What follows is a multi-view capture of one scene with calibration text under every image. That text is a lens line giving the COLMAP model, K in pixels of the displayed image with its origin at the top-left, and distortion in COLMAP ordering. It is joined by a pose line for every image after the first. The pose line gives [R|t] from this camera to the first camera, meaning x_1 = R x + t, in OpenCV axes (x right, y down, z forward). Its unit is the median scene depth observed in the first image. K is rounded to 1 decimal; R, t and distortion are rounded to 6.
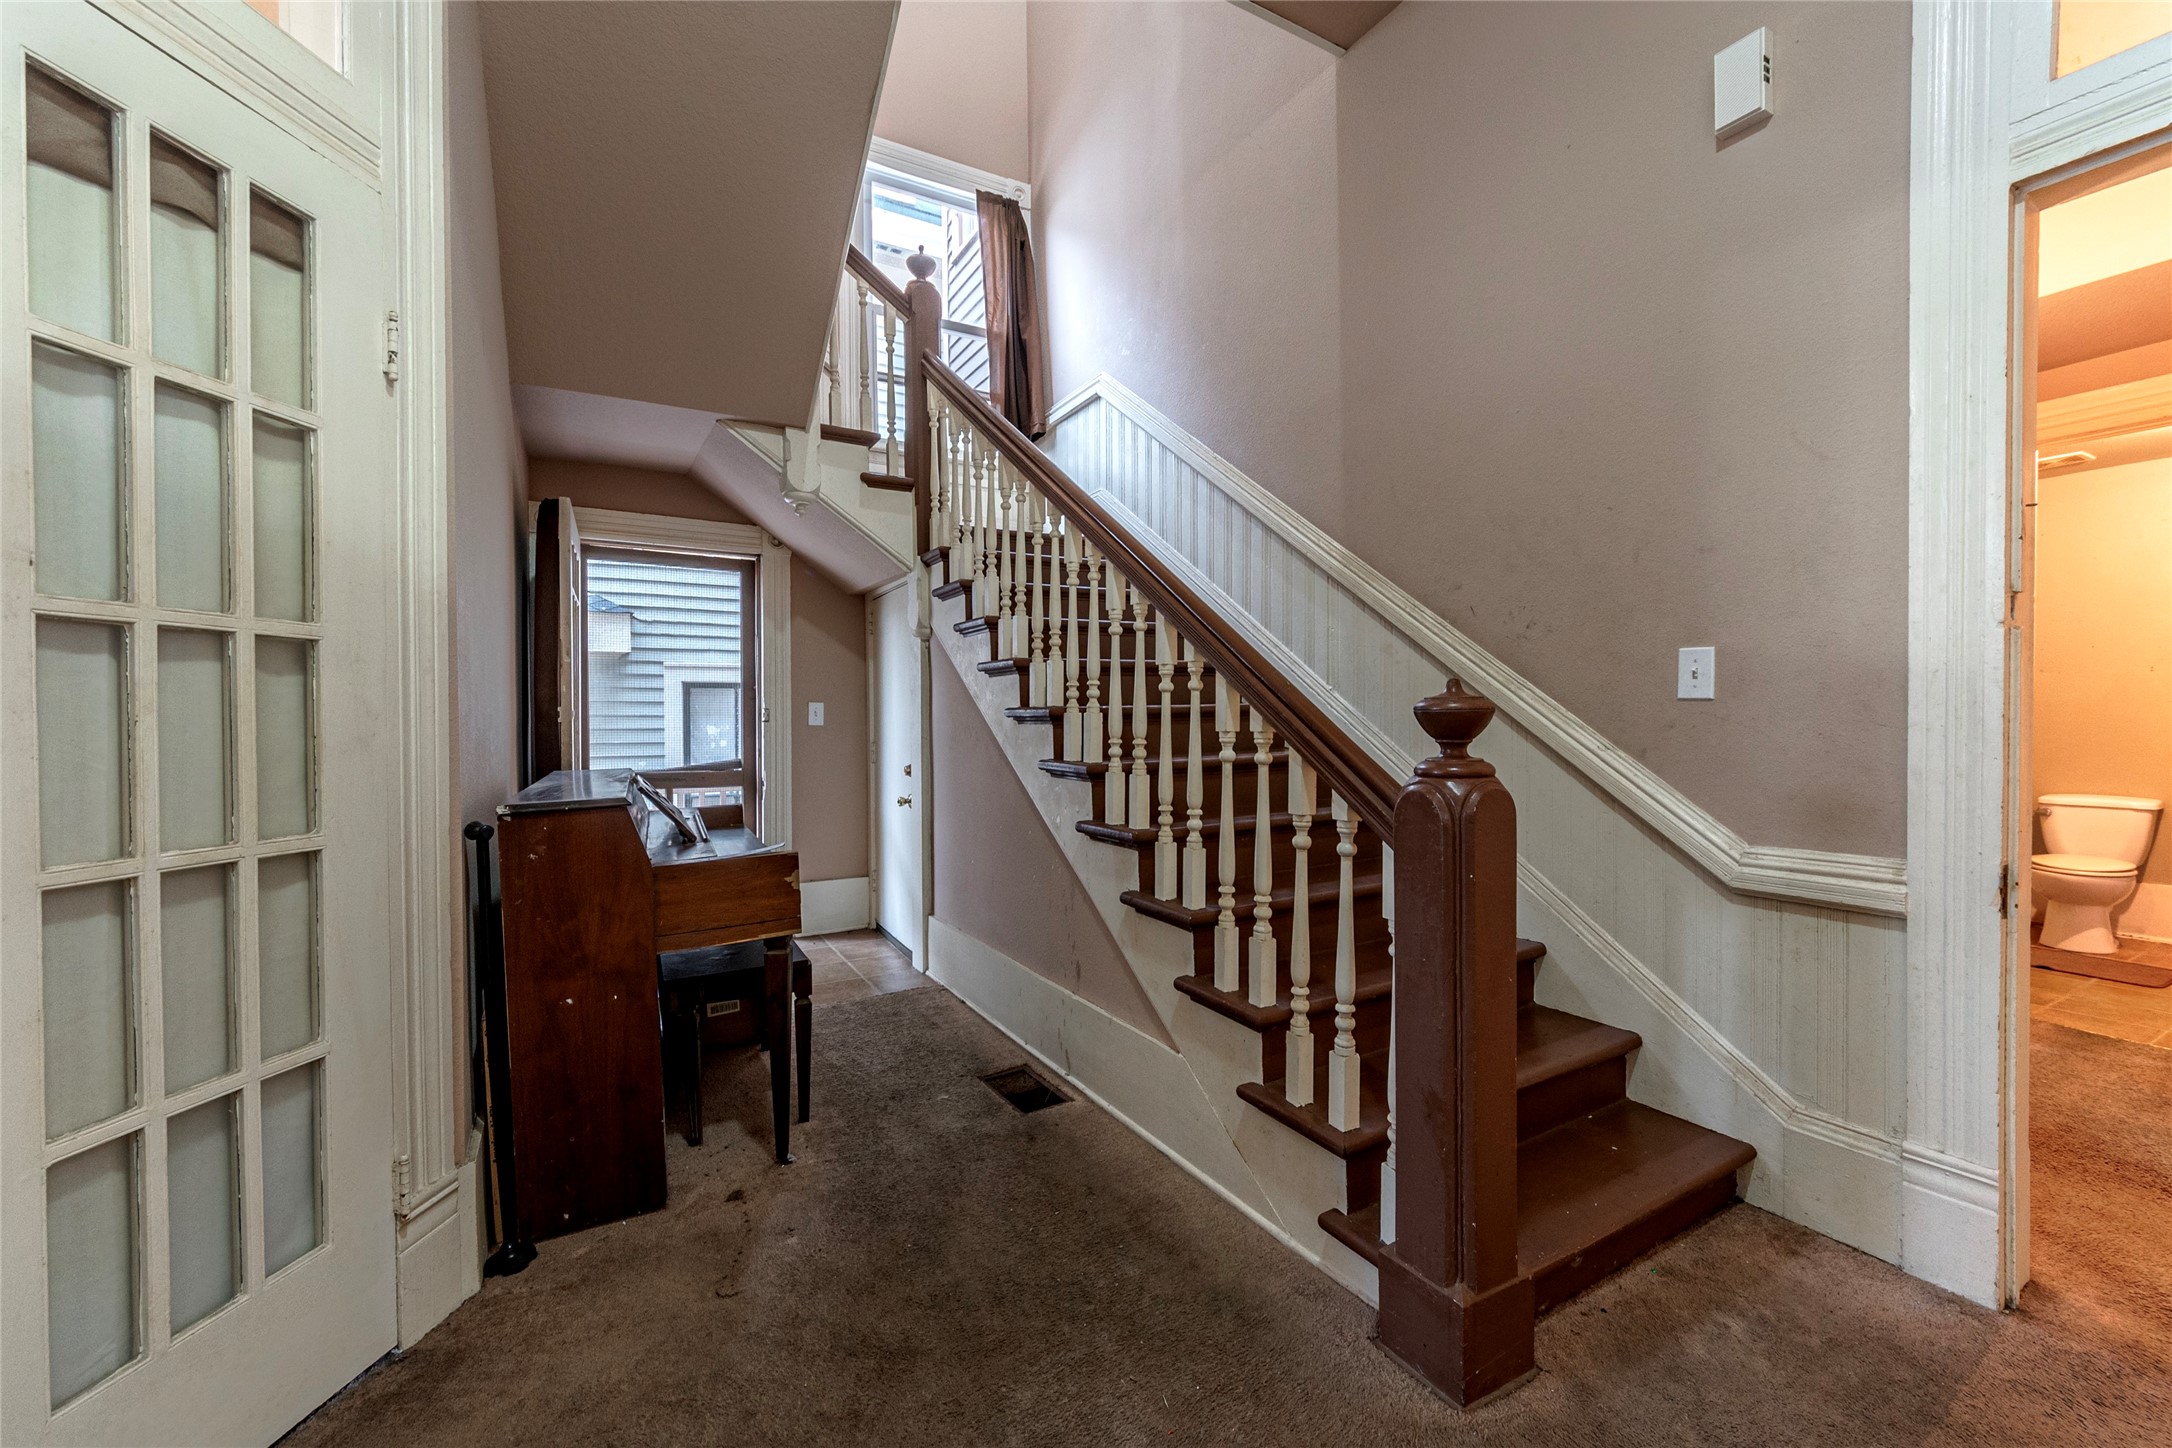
lens RADIAL K [[888.4, 0, 1090.3], [0, 888.4, 725.6], [0, 0, 1]] dist [-0.000778, -0.000516]
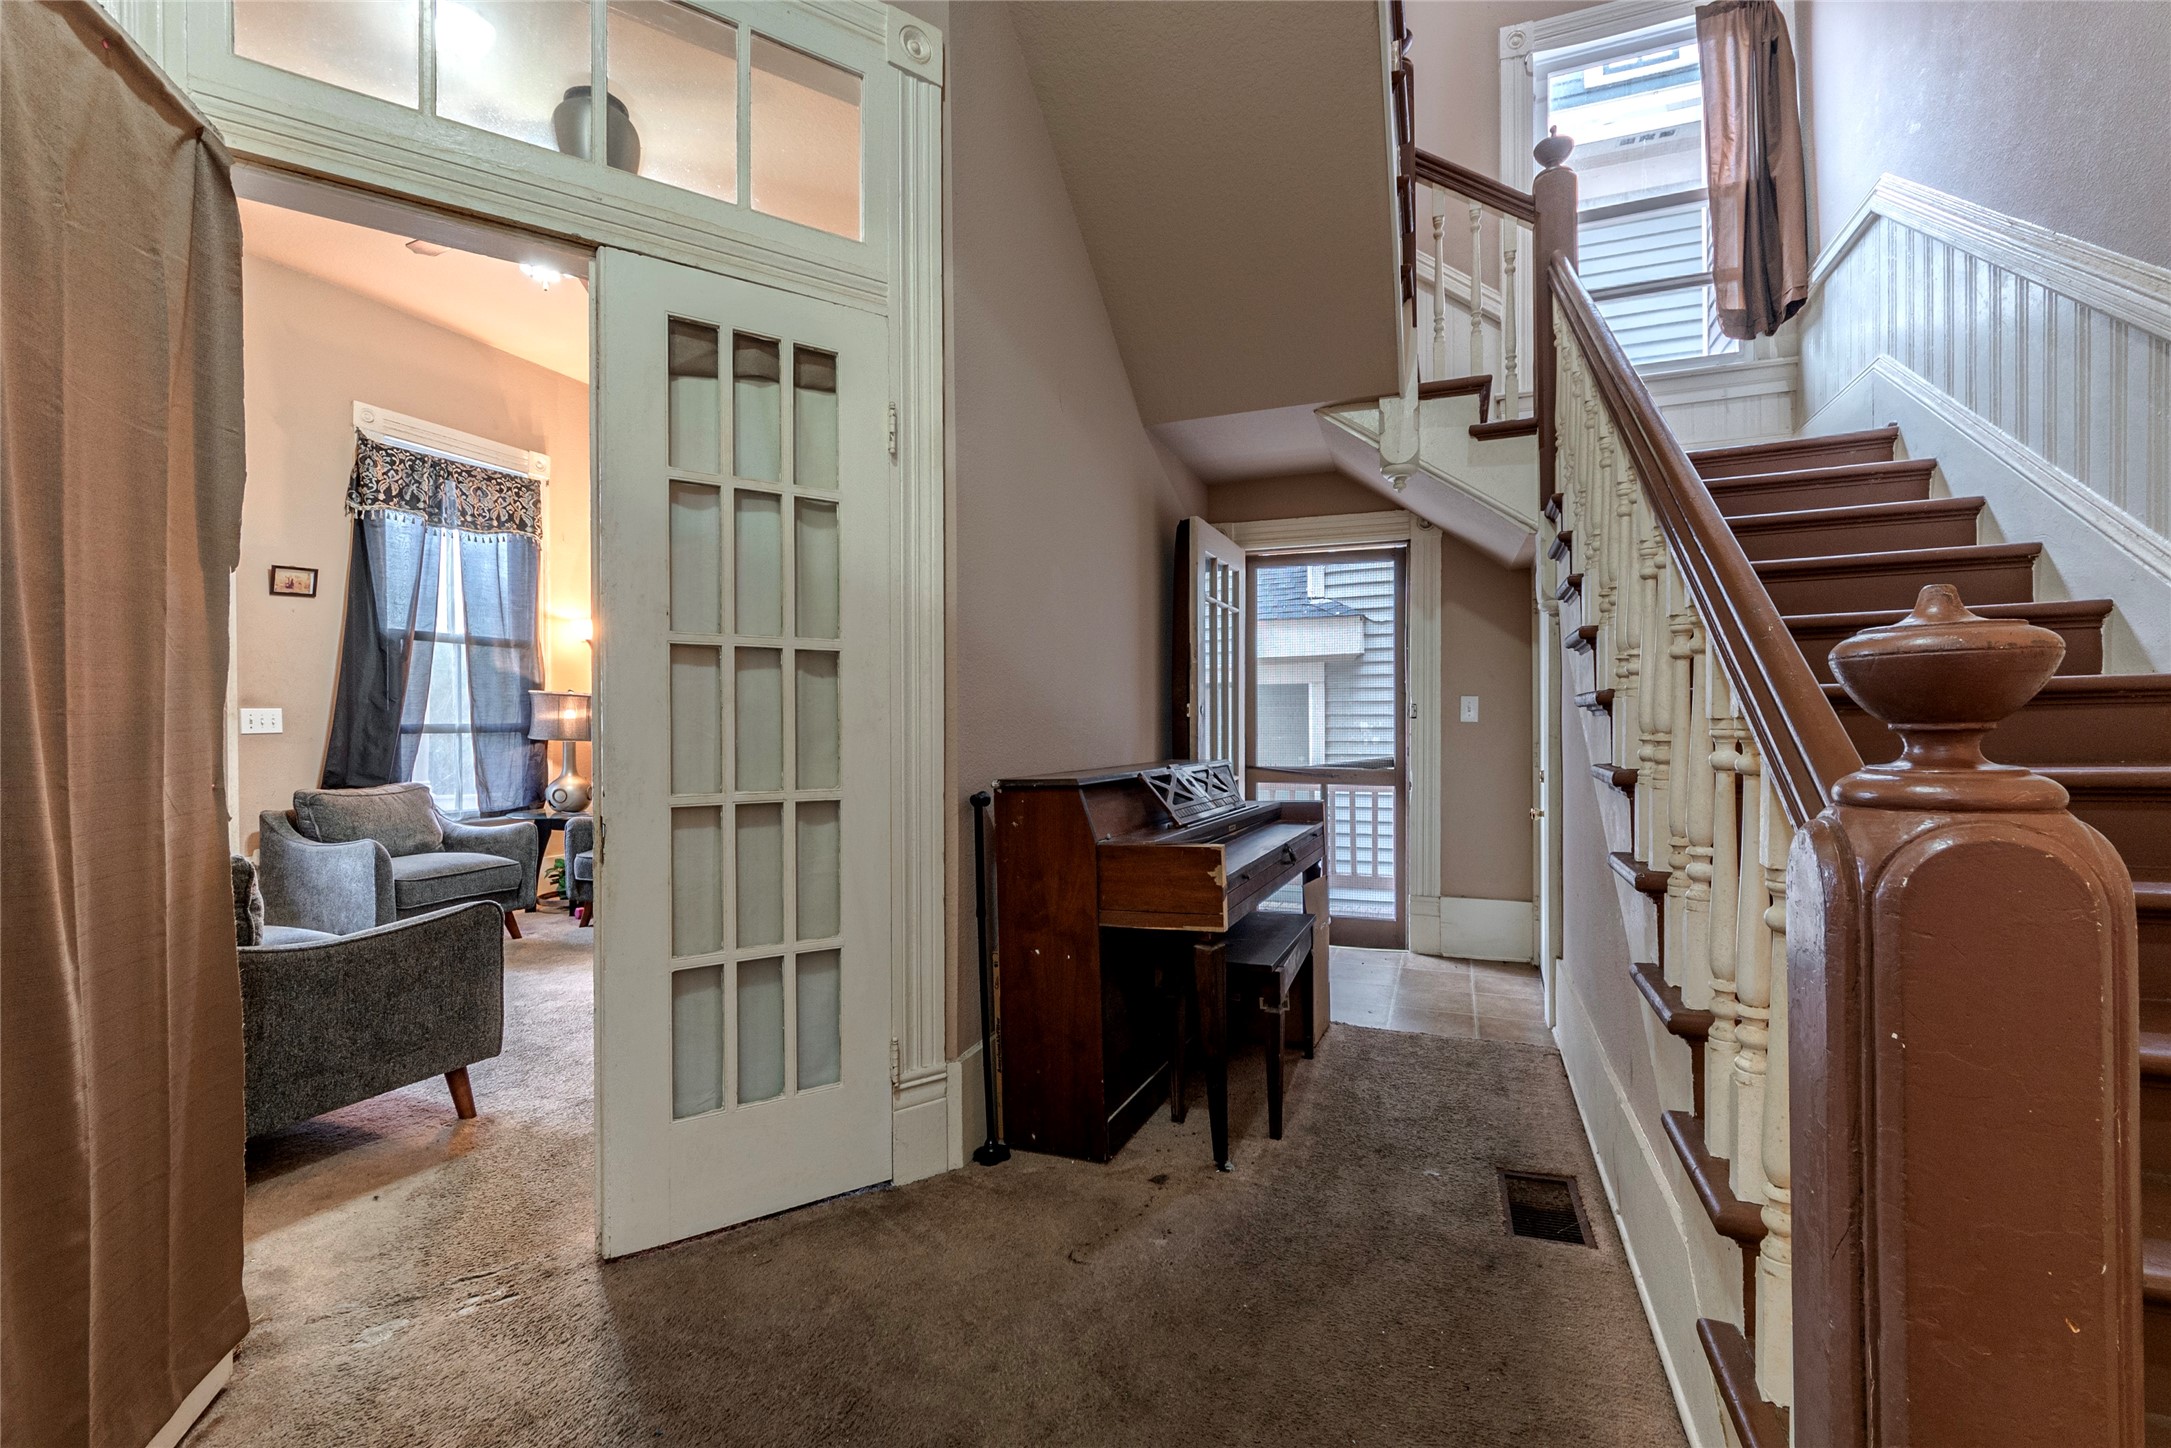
lens RADIAL K [[920.1, 0, 1096.4], [0, 920.1, 725.8], [0, 0, 1]] dist [0.002330, -0.000325]
pose [[0.628041, 0.004709, -0.778166, 0.298253], [-0.008097, 0.999967, -0.000483, 0.011186], [0.778138, 0.006605, 0.628058, 0.228041]]
